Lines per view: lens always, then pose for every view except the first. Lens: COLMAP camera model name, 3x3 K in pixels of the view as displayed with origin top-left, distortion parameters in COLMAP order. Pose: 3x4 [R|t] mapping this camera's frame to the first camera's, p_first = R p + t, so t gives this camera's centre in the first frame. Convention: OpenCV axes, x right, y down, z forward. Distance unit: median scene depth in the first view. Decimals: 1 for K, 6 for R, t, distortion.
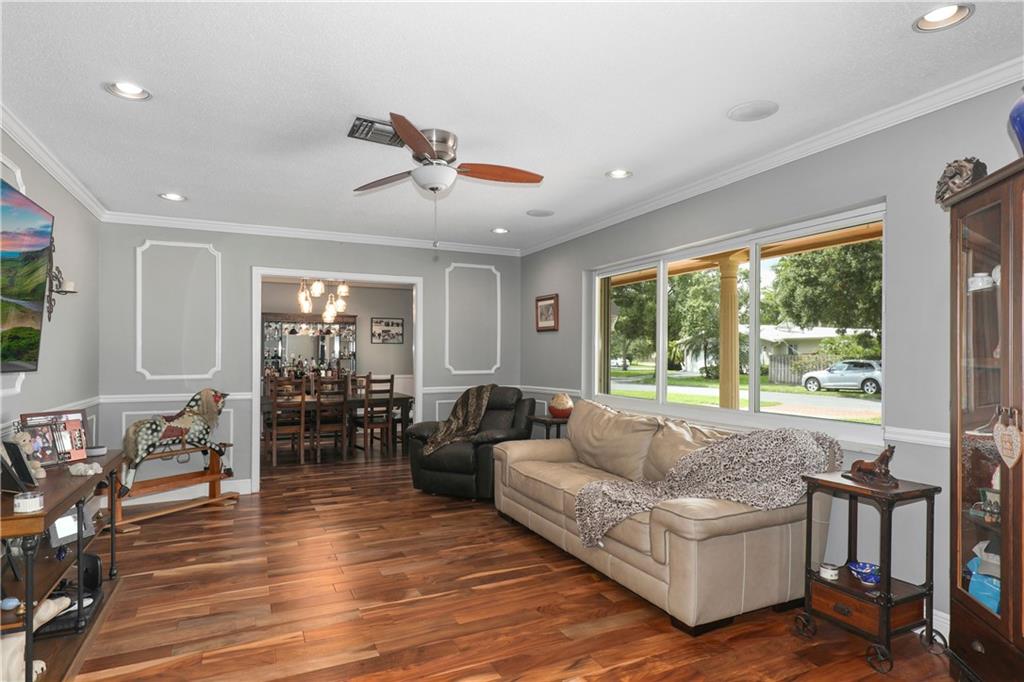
lens RADIAL K [[562.7, 0, 523.1], [0, 562.7, 339.7], [0, 0, 1]] dist [-0.005549, 0.001161]
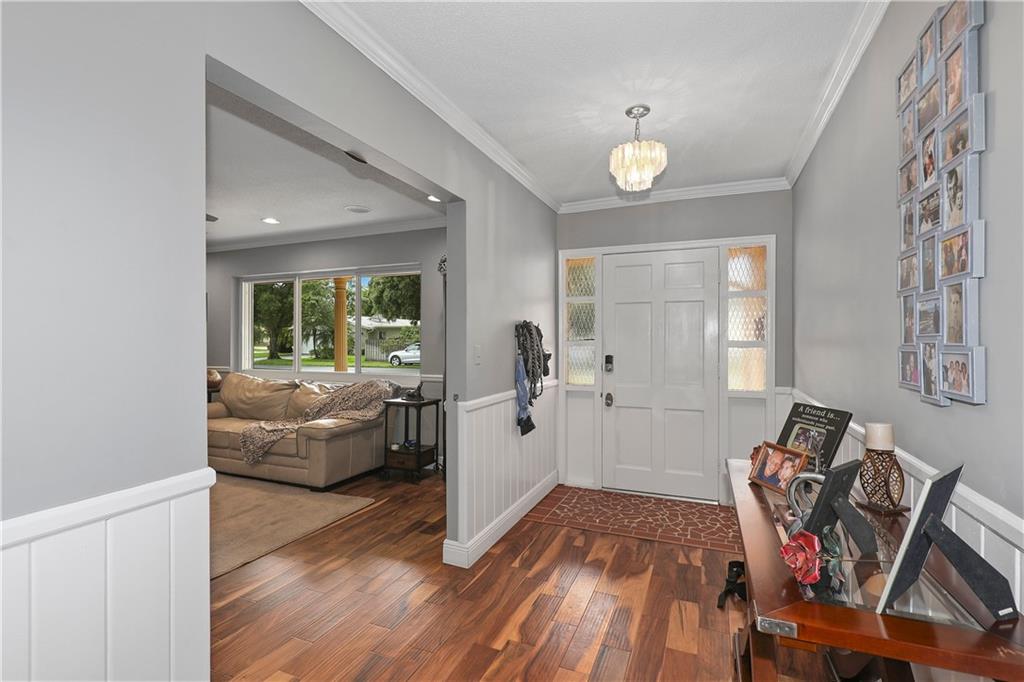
lens RADIAL K [[469.5, 0, 522.2], [0, 469.5, 337.6], [0, 0, 1]] dist [-0.003622, 0.000842]
pose [[0.740765, -0.001441, 0.671763, -0.142927], [-0.013665, 0.999758, 0.017214, -0.005862], [-0.671625, -0.021931, 0.740566, -0.315140]]
